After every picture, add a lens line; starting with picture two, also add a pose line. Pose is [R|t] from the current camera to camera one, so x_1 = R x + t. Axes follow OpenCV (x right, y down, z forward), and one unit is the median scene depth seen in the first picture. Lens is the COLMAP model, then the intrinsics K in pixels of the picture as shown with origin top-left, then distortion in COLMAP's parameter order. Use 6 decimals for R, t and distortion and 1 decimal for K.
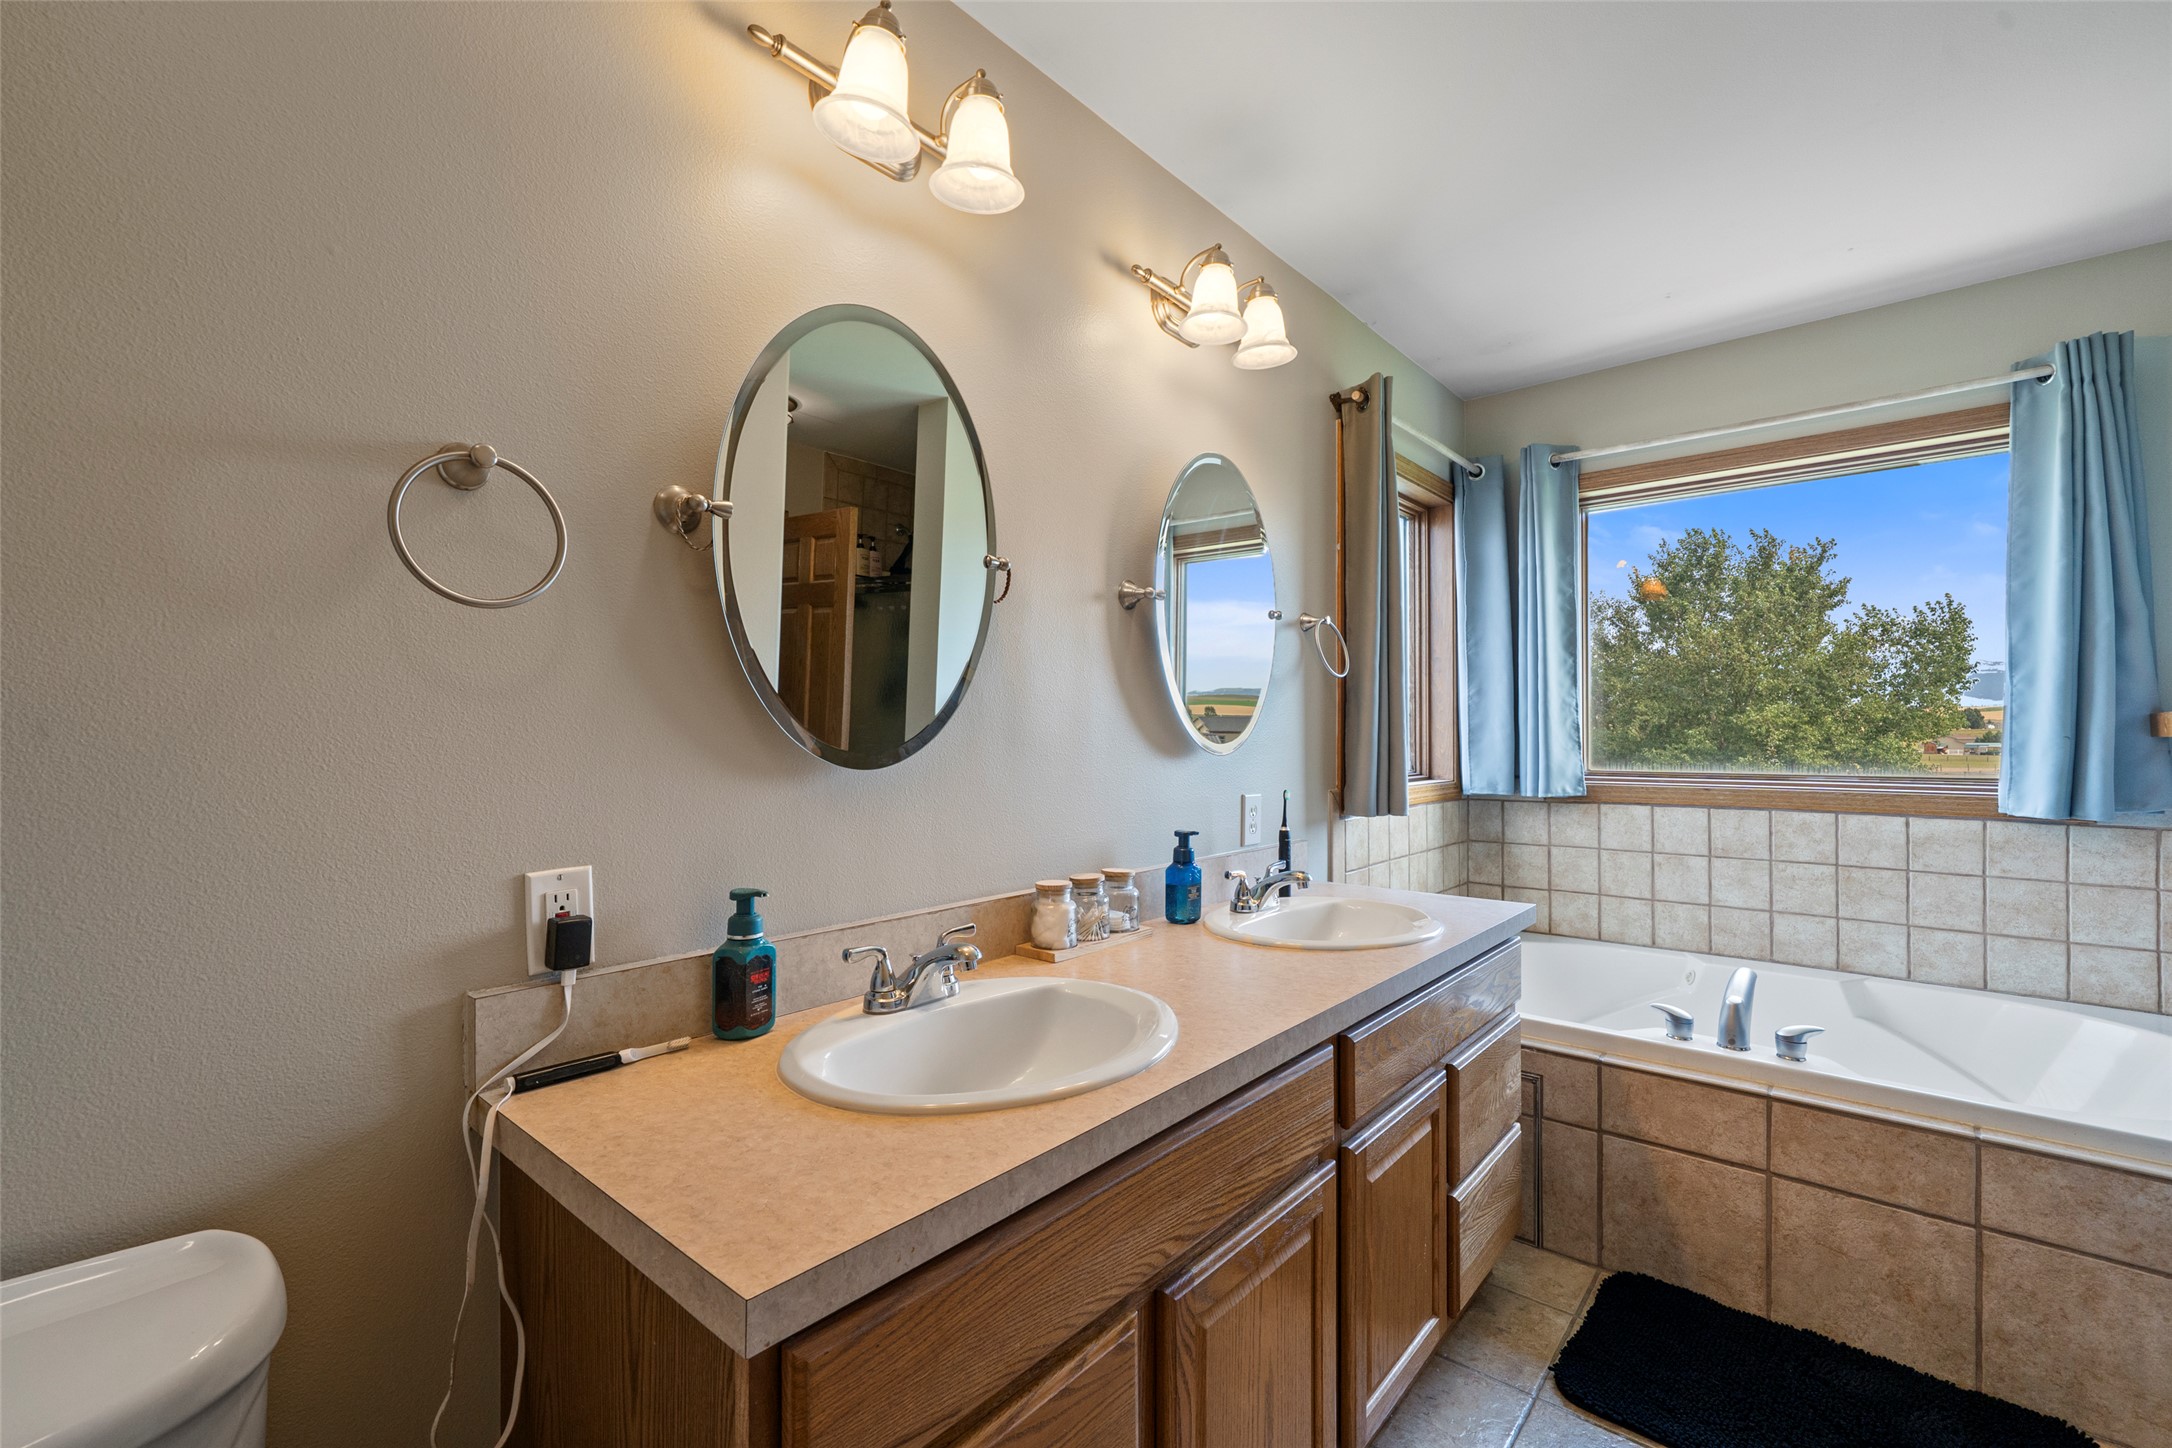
lens RADIAL K [[921.0, 0, 1087.7], [0, 921.0, 725.5], [0, 0, 1]] dist [-0.000825, 0.000423]
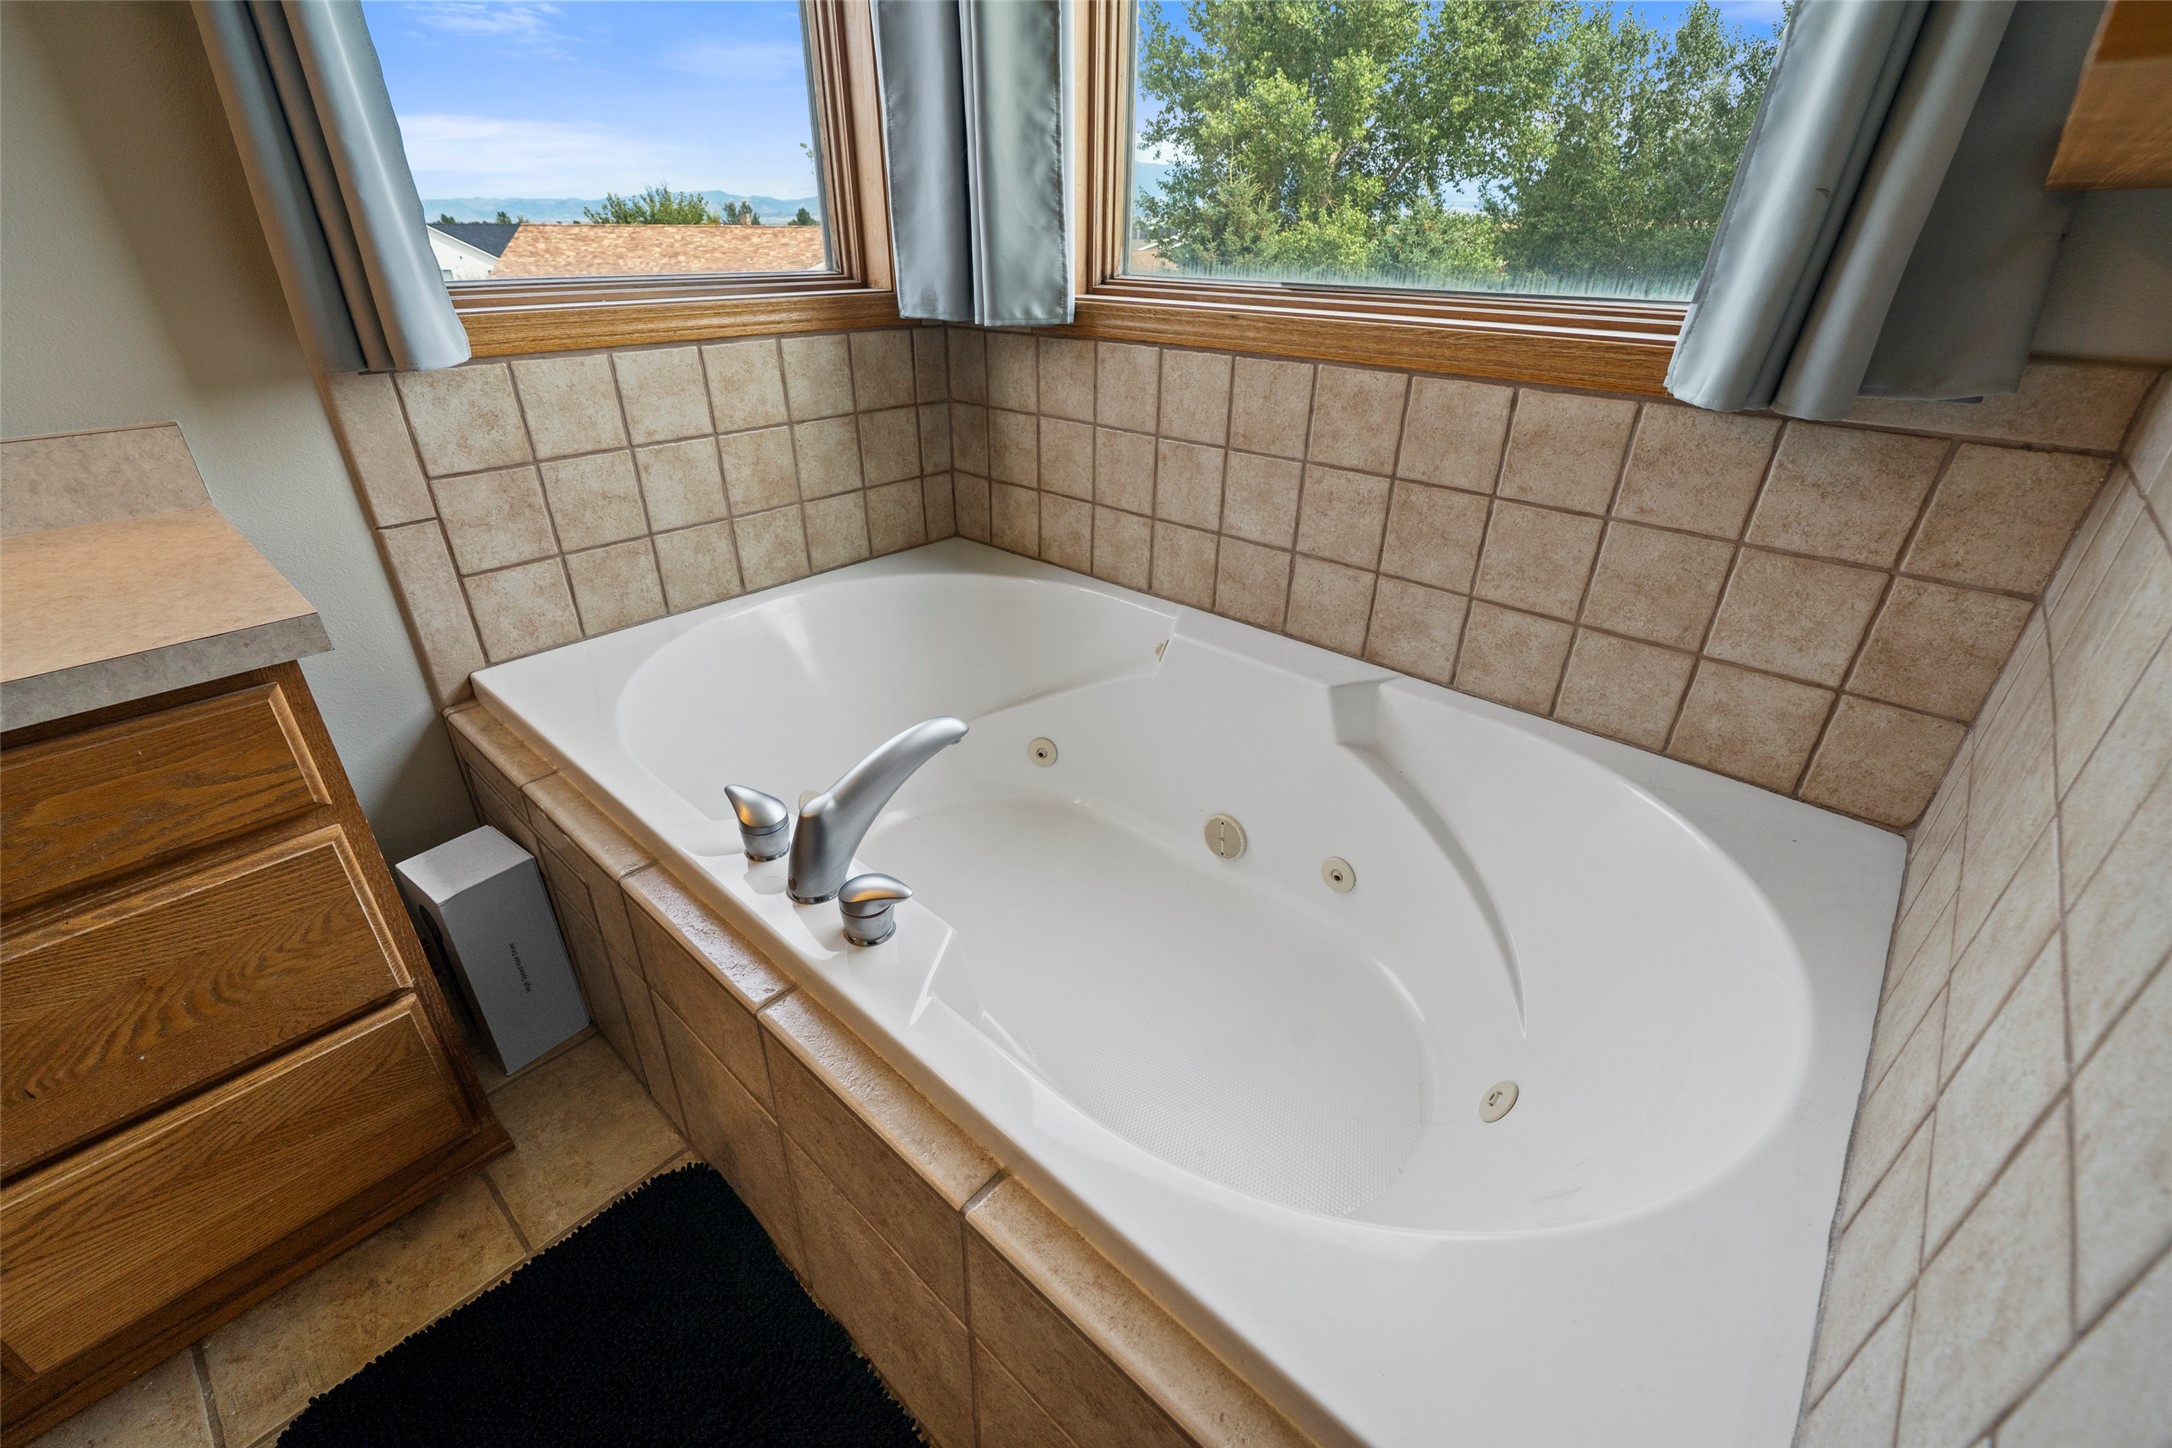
lens RADIAL K [[921.0, 0, 1085.5], [0, 921.0, 724.6], [0, 0, 1]] dist [-0.000825, 0.000423]
pose [[0.999484, 0.025357, -0.019705, 0.661338], [-0.012674, 0.875259, 0.483489, 0.022480], [0.029507, -0.482990, 0.875129, 0.469805]]
